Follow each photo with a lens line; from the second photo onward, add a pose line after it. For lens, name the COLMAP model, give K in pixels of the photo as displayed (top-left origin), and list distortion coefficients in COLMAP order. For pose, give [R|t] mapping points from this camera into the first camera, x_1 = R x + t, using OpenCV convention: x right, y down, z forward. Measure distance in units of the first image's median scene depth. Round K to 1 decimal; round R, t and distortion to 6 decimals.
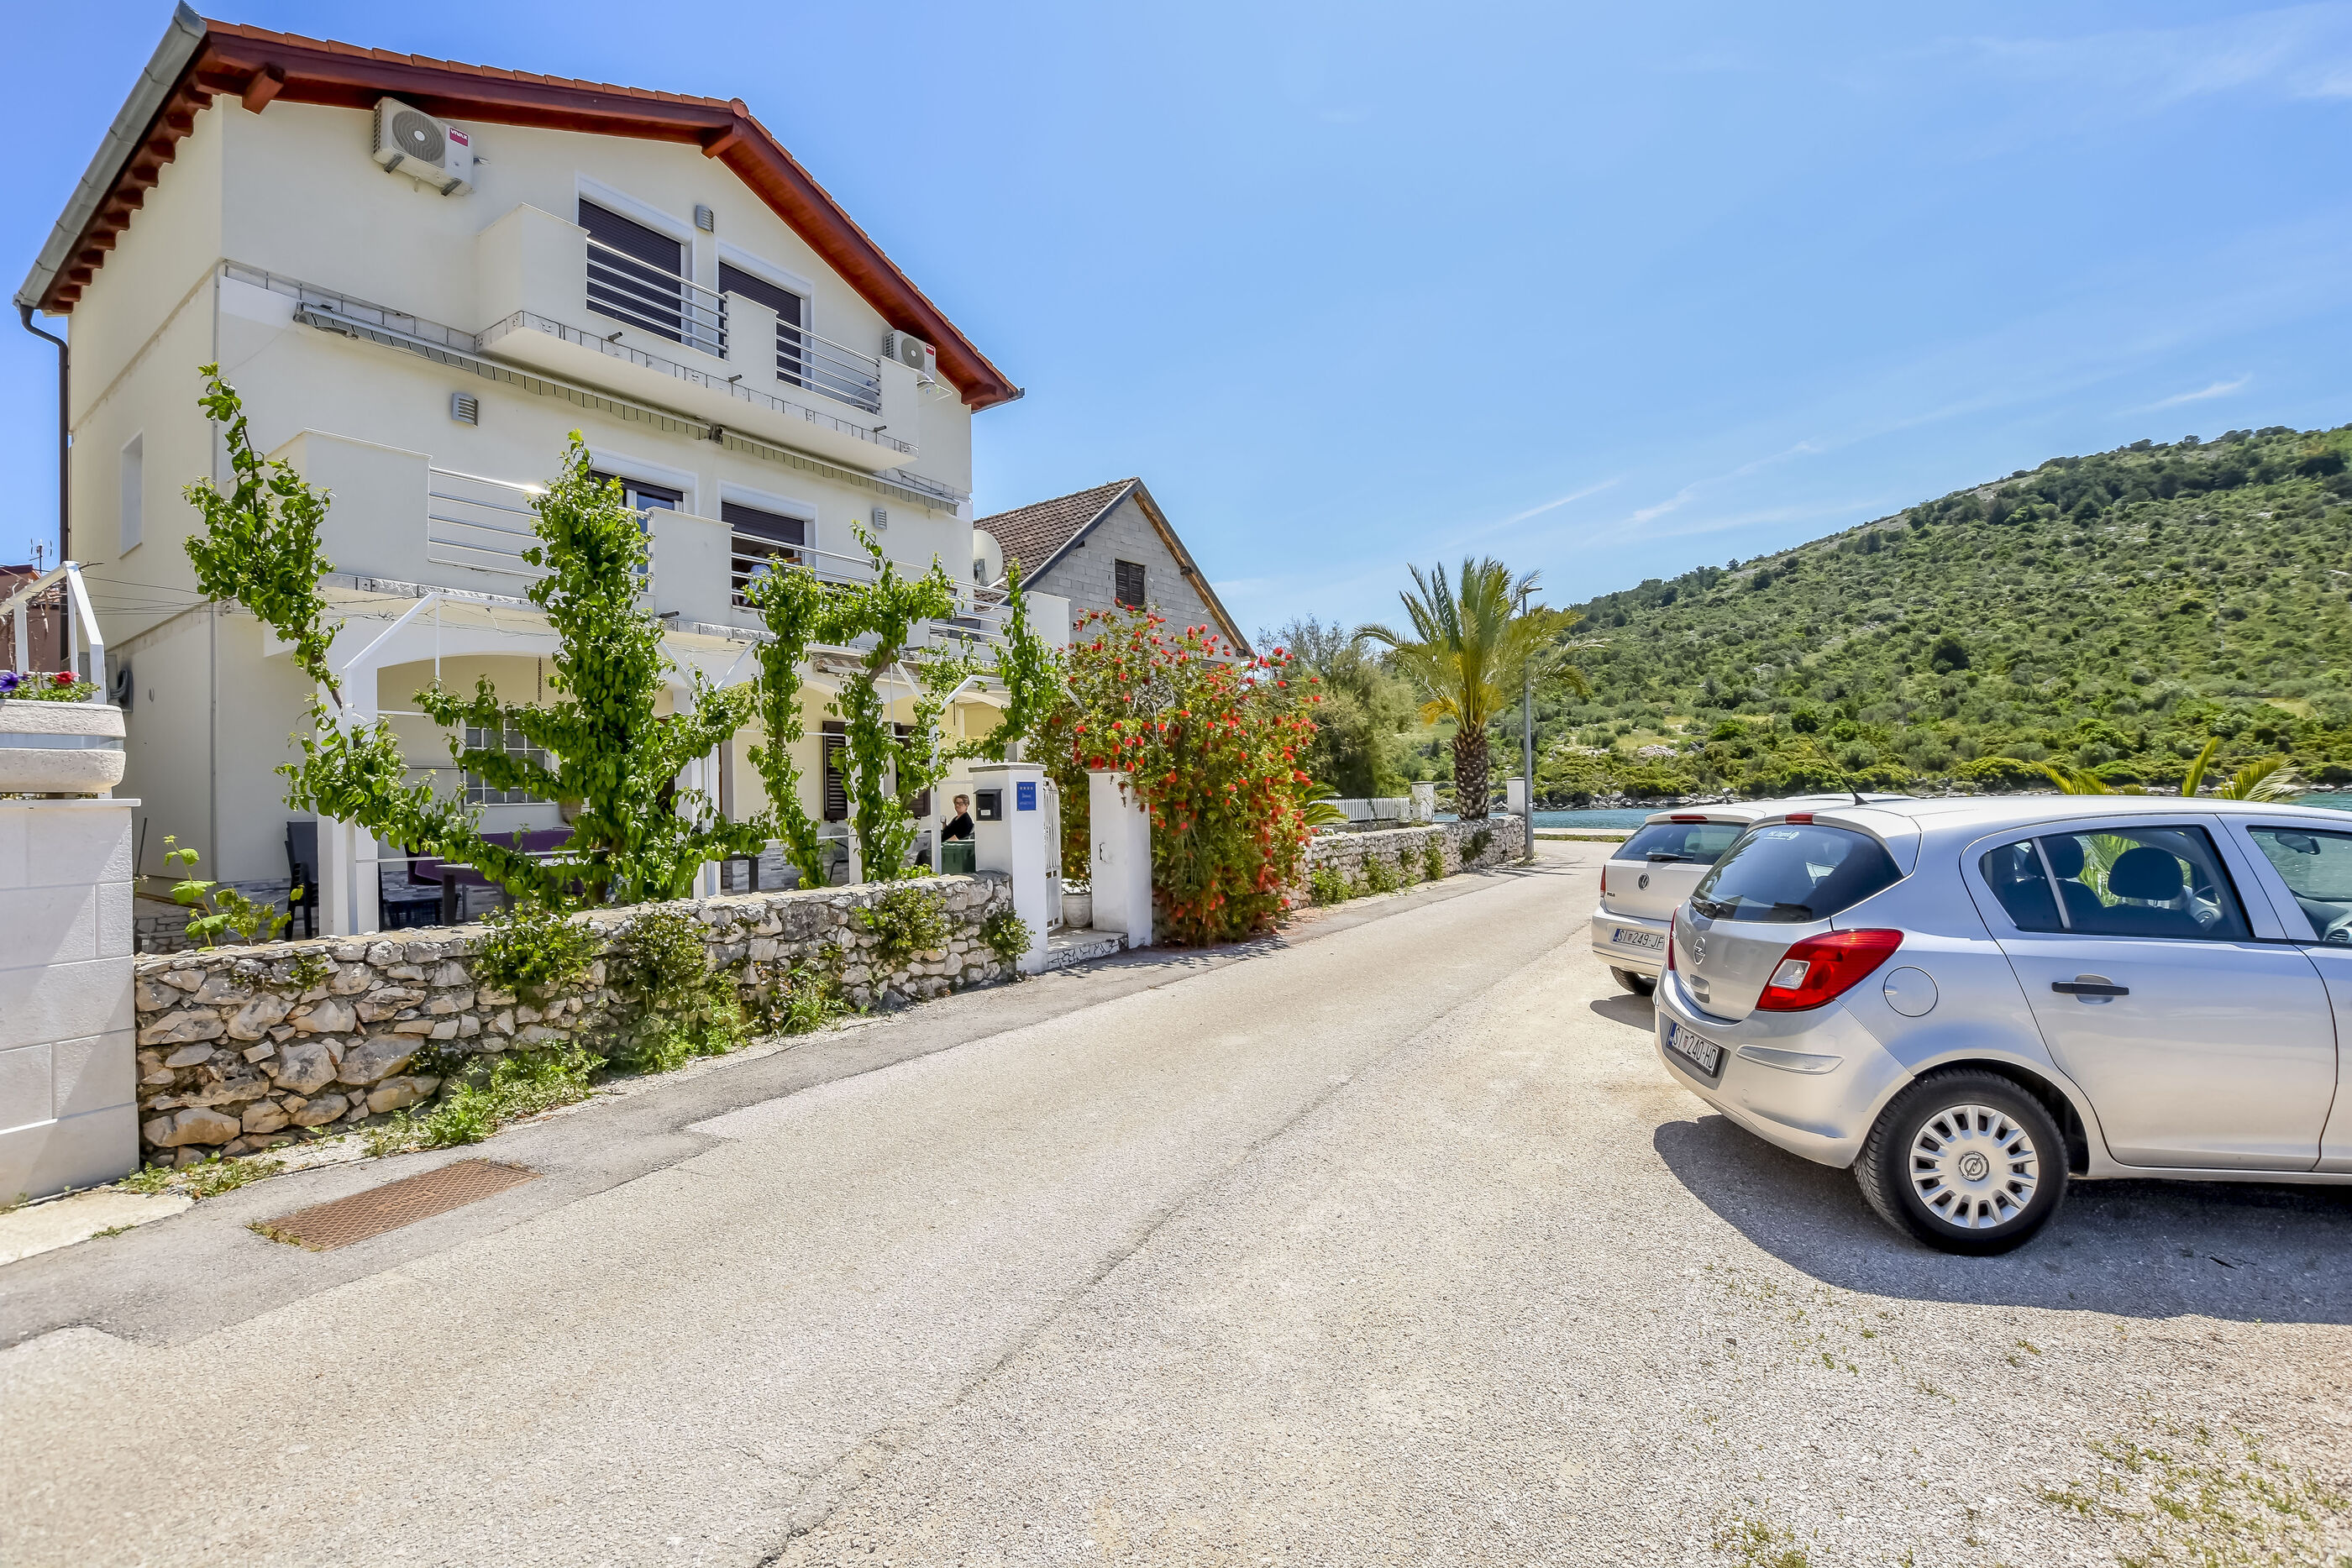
lens RADIAL K [[1034.0, 0, 1177.3], [0, 1034.0, 769.4], [0, 0, 1]] dist [-0.028663, 0.002649]
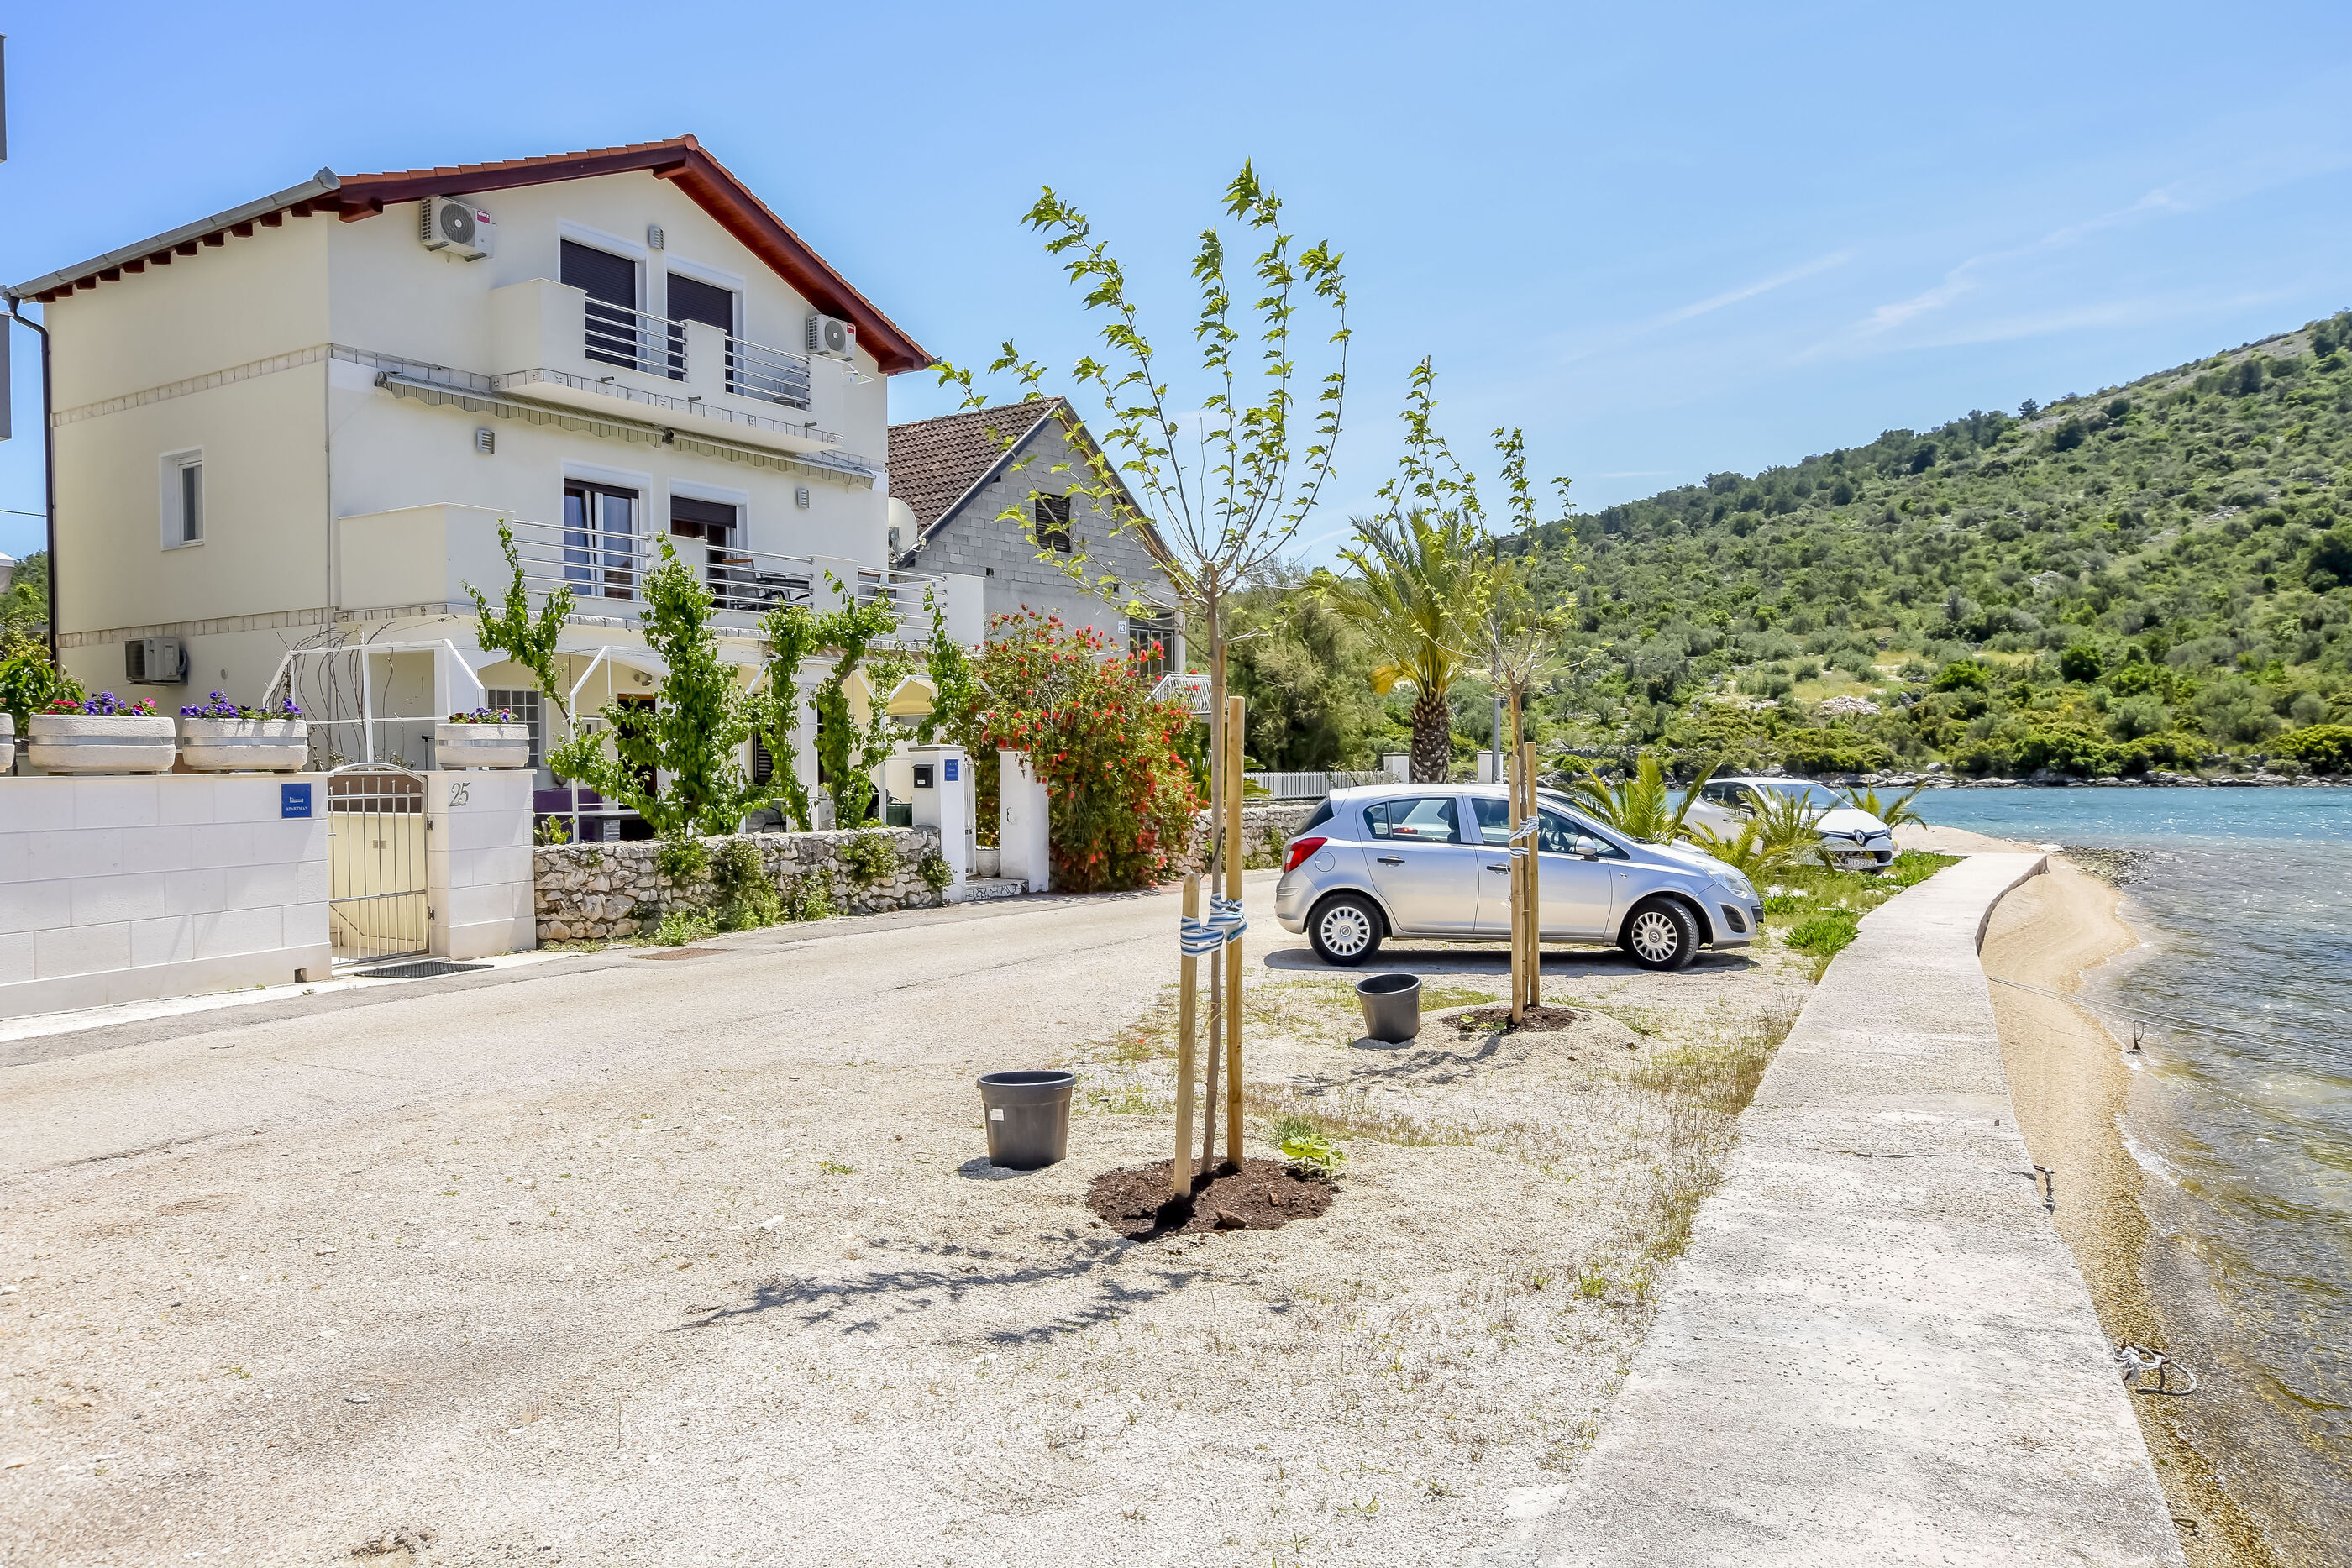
lens RADIAL K [[1660.2, 0, 1167.1], [0, 1660.2, 771.2], [0, 0, 1]] dist [0.003335, 0.006230]
pose [[0.999778, 0.017309, 0.011988, 0.060460], [-0.017705, 0.999274, 0.033735, -0.028376], [-0.011396, -0.033940, 0.999359, -0.650258]]
